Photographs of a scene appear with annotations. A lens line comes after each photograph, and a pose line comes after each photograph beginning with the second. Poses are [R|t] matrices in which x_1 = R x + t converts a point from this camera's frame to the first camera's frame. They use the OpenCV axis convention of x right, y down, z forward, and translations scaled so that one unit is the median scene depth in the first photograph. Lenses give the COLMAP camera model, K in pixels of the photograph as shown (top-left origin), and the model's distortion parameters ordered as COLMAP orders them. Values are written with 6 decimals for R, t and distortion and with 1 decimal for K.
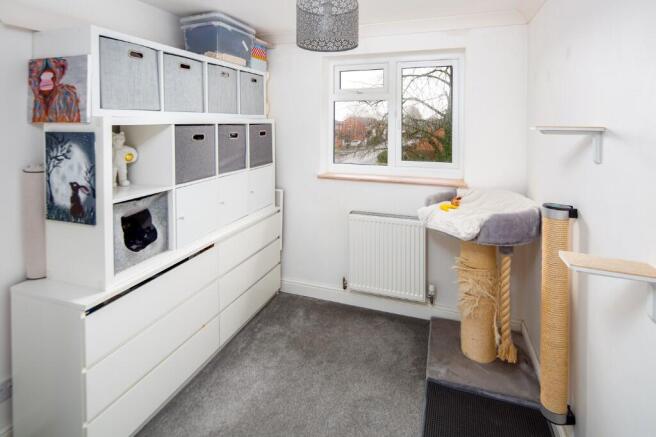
lens RADIAL K [[321.5, 0, 340.9], [0, 321.5, 195.5], [0, 0, 1]] dist [0.002030, 0.000244]
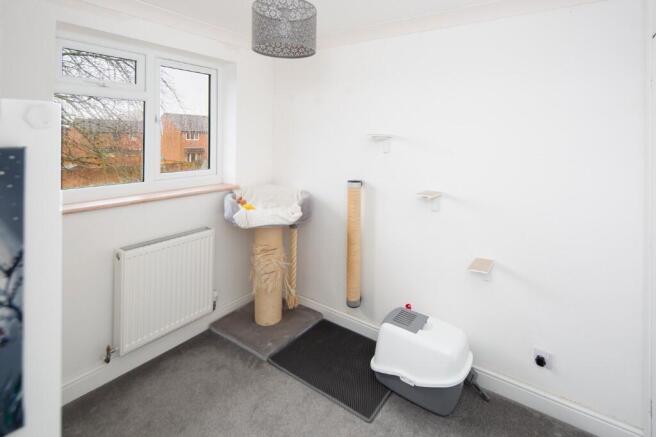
lens RADIAL K [[324.2, 0, 328.0], [0, 324.2, 218.5], [0, 0, 1]] dist [0.002887, 0.000425]
pose [[0.293506, -0.245085, 0.924006, -0.626062], [0.197163, 0.961315, 0.192354, -0.085685], [-0.935404, 0.125723, 0.330473, 0.368467]]
